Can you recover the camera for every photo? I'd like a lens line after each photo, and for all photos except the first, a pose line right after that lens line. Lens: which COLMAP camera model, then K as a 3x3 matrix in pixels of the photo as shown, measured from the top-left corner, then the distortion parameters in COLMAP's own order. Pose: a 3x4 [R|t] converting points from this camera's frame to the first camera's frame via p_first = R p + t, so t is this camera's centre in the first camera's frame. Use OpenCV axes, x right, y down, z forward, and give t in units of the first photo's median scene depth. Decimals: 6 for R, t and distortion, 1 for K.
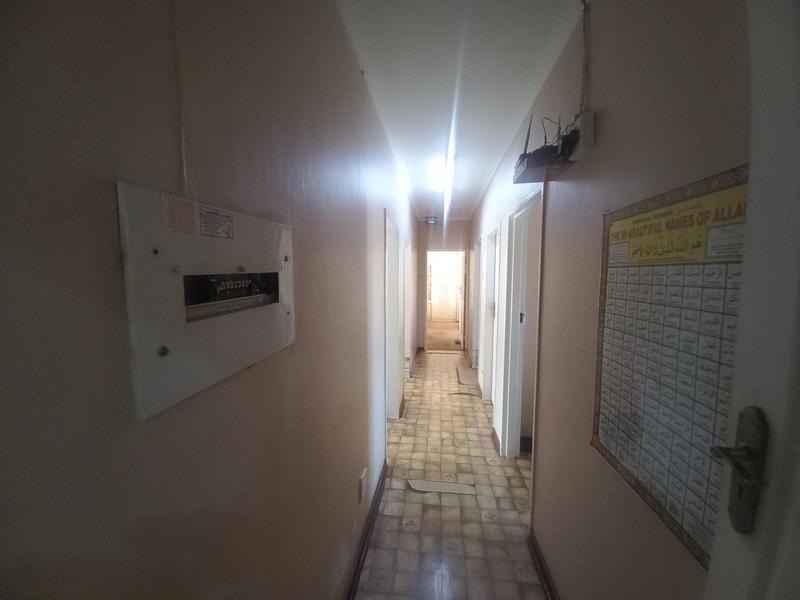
lens RADIAL K [[312.4, 0, 406.5], [0, 312.4, 299.1], [0, 0, 1]] dist [0.000839, -0.010229]
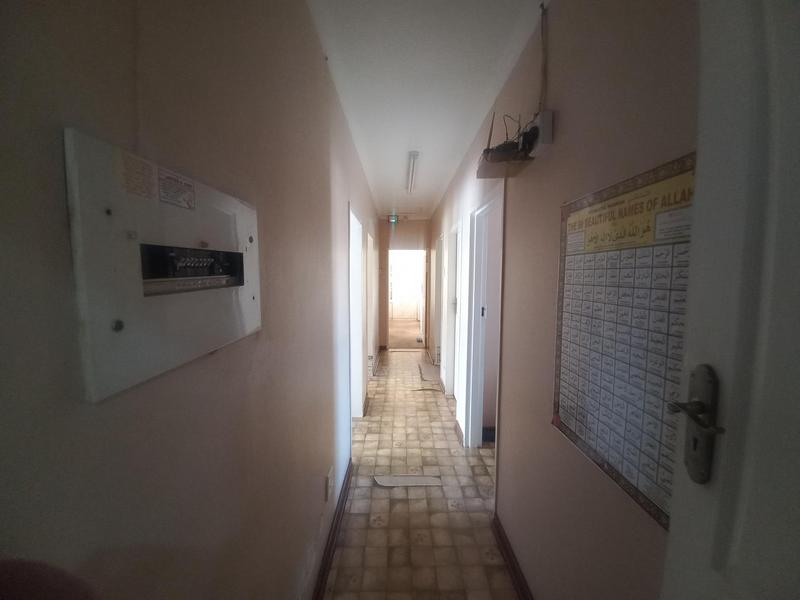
lens RADIAL K [[312.4, 0, 406.5], [0, 312.4, 299.1], [0, 0, 1]] dist [0.000839, -0.010229]
pose [[0.991955, -0.007920, 0.126345, -0.026846], [0.008259, 0.999964, -0.002158, 0.036098], [-0.126324, 0.003184, 0.991984, 0.006342]]
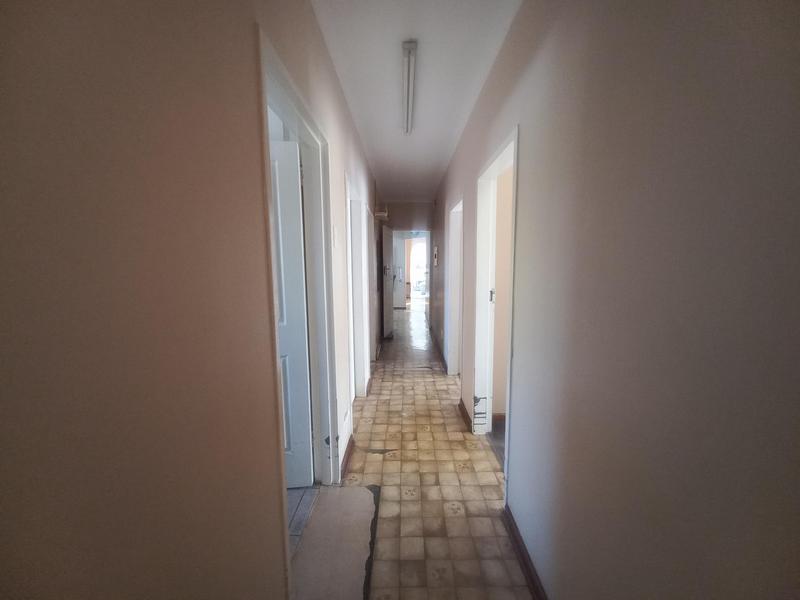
lens RADIAL K [[312.4, 0, 406.5], [0, 312.4, 299.1], [0, 0, 1]] dist [0.000839, -0.010229]
pose [[-0.993858, 0.015960, -0.109504, 0.613031], [-0.005006, 0.982048, 0.188566, -0.251958], [0.110547, 0.187956, -0.975936, 4.868966]]
